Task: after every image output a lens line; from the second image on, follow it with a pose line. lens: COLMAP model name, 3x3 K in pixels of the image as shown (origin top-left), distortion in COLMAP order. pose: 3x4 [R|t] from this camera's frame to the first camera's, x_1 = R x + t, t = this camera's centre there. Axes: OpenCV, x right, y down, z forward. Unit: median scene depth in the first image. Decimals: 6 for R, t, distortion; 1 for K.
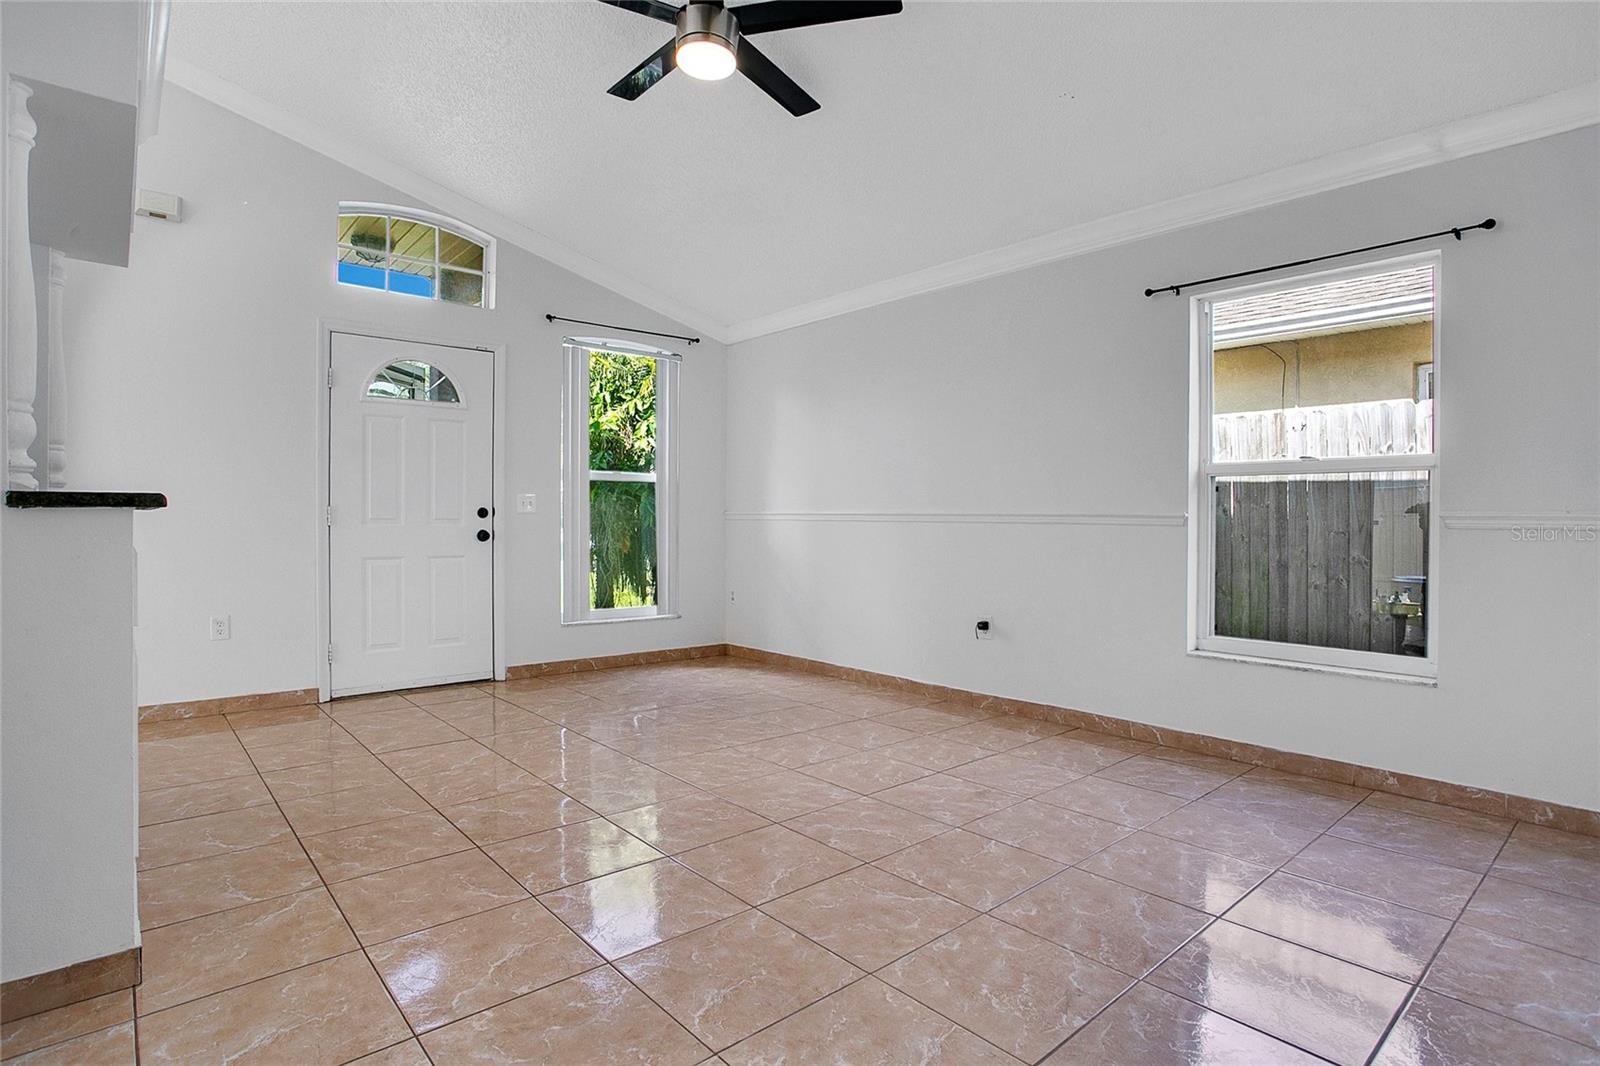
lens RADIAL K [[788.7, 0, 789.6], [0, 788.7, 520.9], [0, 0, 1]] dist [-0.002609, 0.001240]
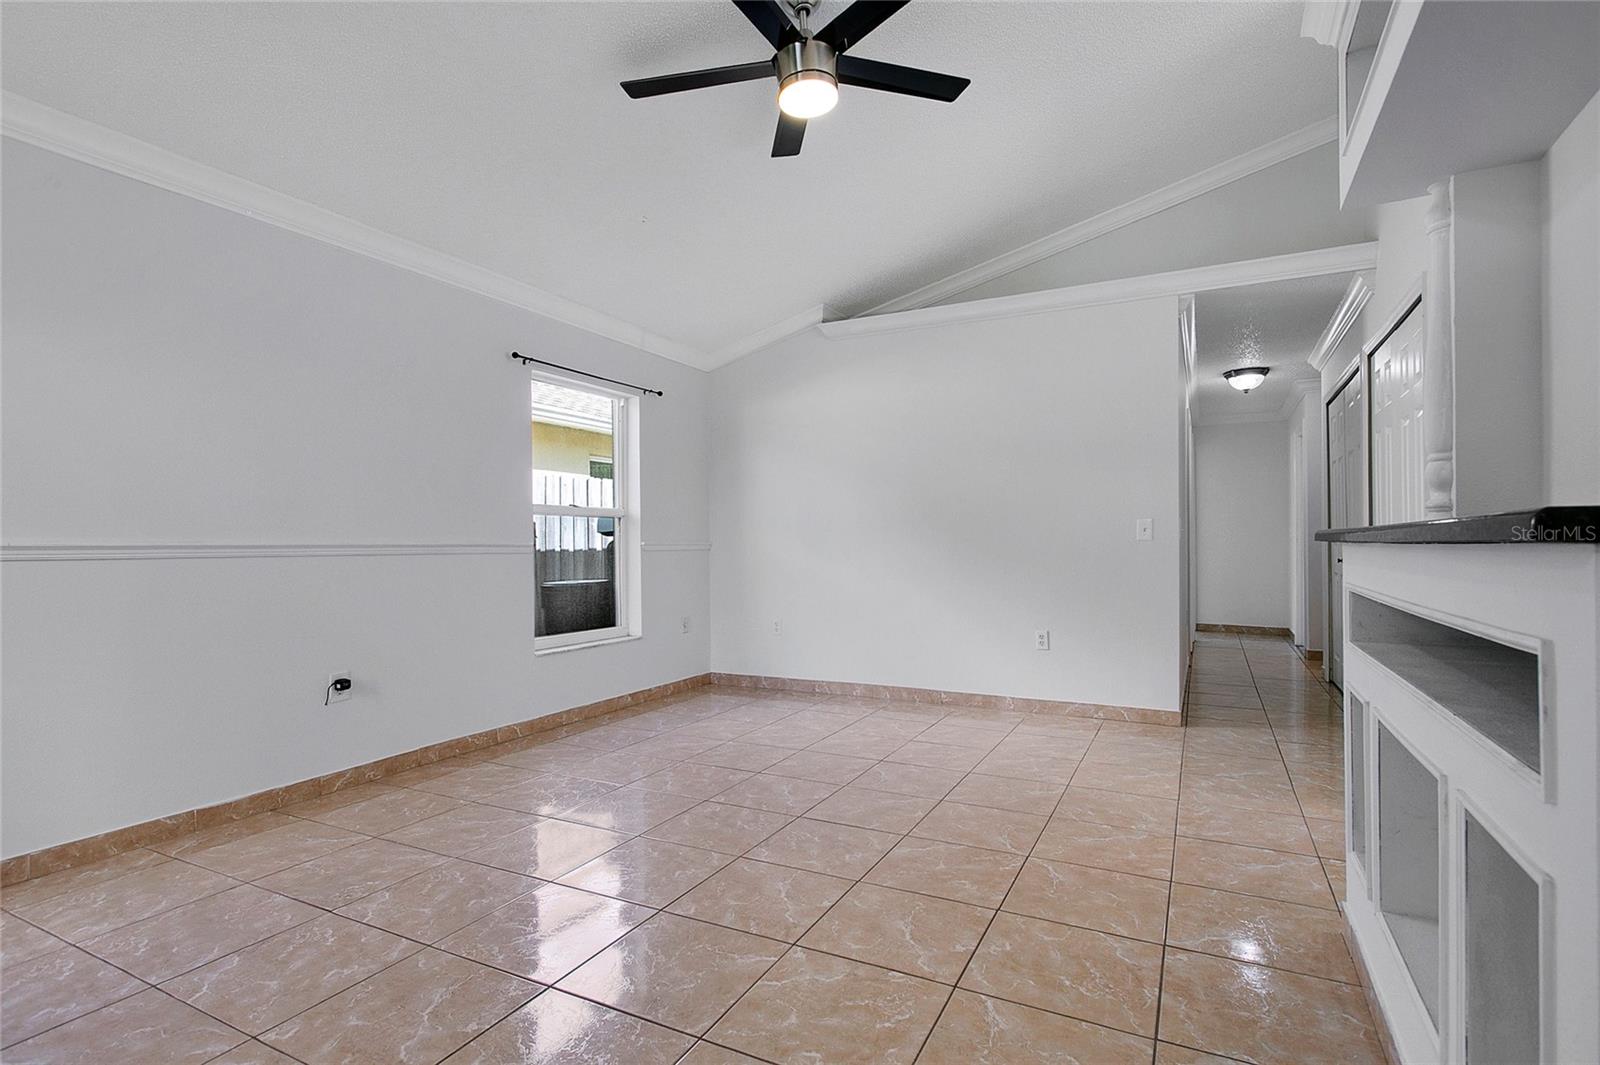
lens RADIAL K [[788.7, 0, 791.2], [0, 788.7, 544.1], [0, 0, 1]] dist [-0.002609, 0.001240]
pose [[-0.367026, 0.006760, 0.930186, -0.988379], [0.008765, 0.999954, -0.003809, 0.004033], [-0.930169, 0.006755, -0.367069, 1.339493]]
